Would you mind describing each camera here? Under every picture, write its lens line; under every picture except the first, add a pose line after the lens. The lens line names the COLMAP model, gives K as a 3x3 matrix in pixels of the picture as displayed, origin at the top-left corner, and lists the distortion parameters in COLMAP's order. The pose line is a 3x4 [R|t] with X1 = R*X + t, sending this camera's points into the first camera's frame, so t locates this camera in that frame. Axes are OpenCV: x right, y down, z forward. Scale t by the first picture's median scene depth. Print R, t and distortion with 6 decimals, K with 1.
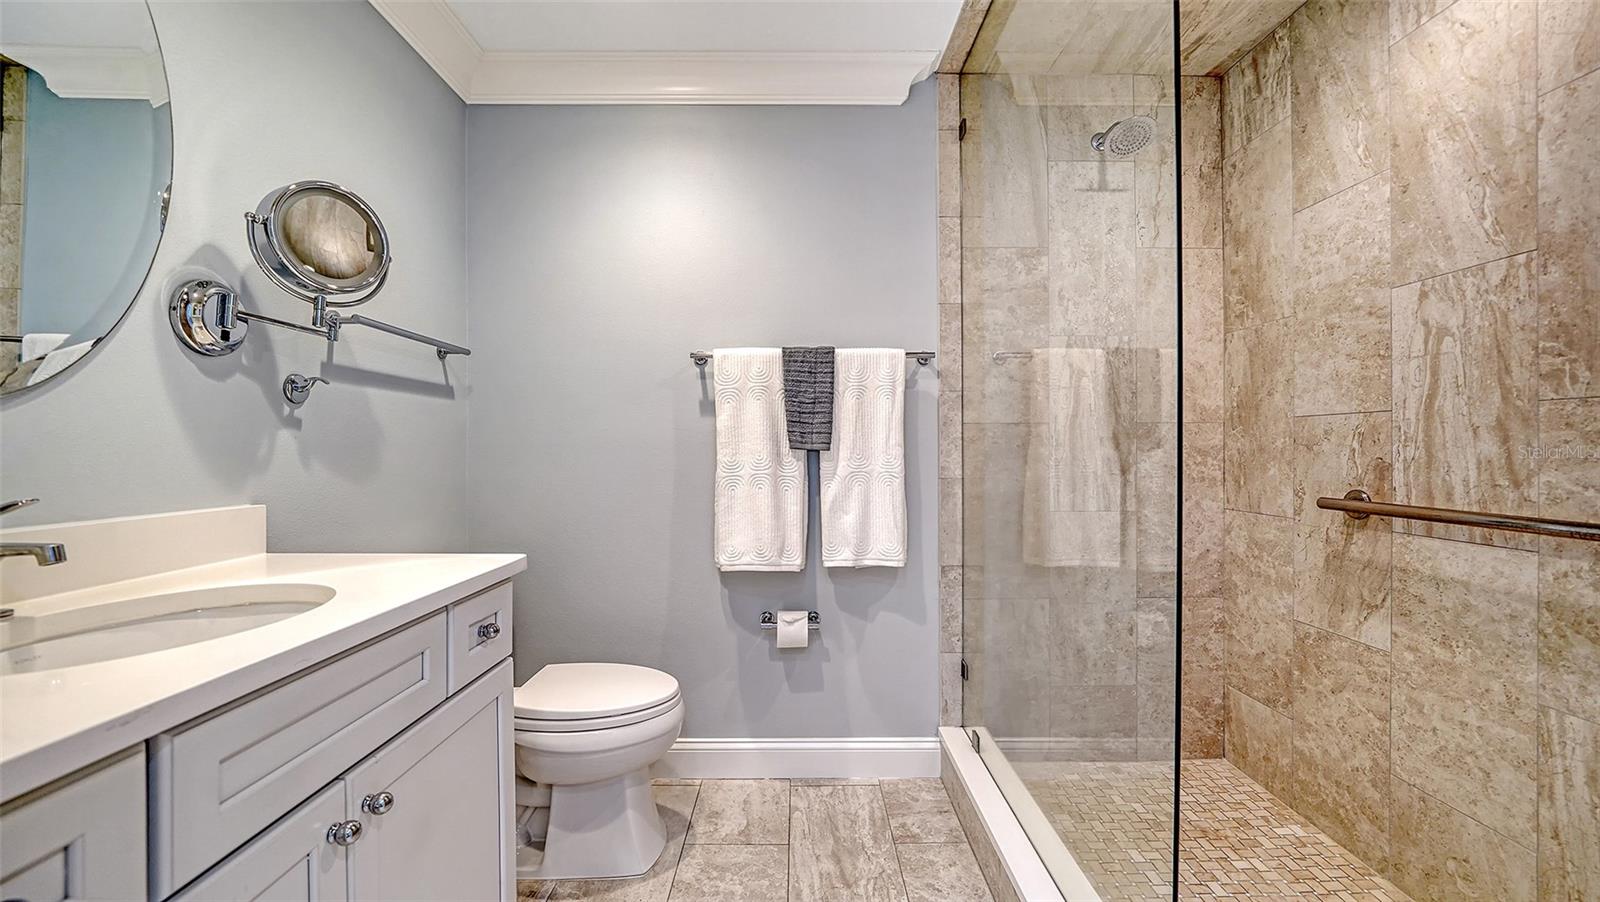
lens RADIAL K [[616.4, 0, 795.7], [0, 616.4, 446.3], [0, 0, 1]] dist [-0.001626, -0.000040]
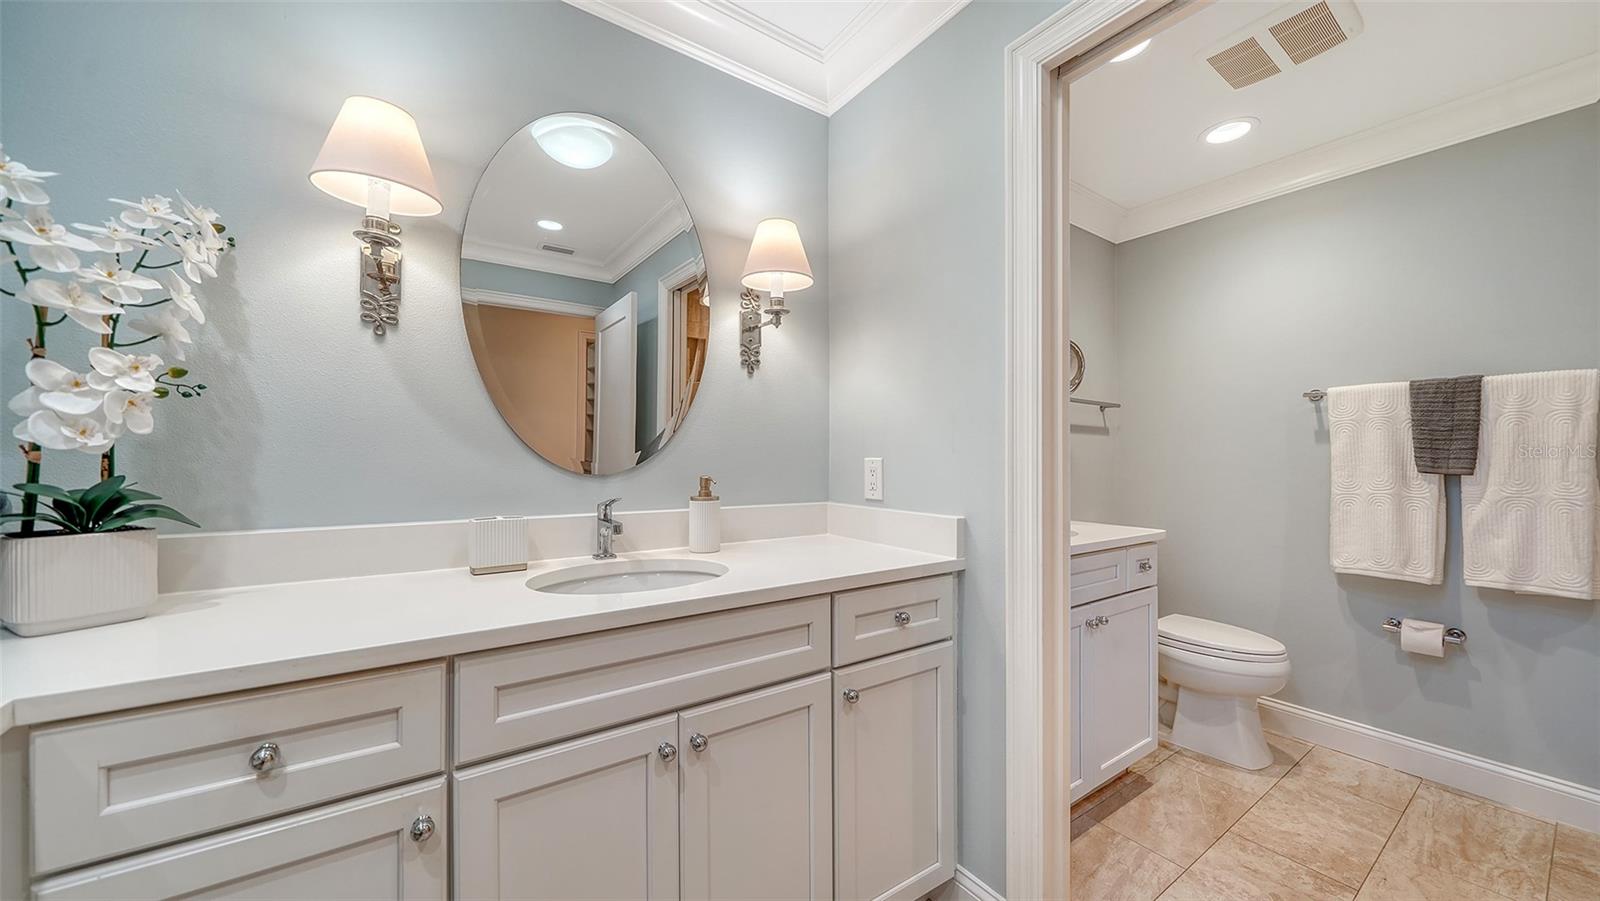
lens RADIAL K [[566.6, 0, 788.5], [0, 566.6, 452.2], [0, 0, 1]] dist [-0.013268, -0.000059]
pose [[0.566026, -0.001162, -0.824386, 0.174537], [-0.003880, 0.999984, -0.004073, -0.024142], [0.824378, 0.005503, 0.566013, -0.499224]]
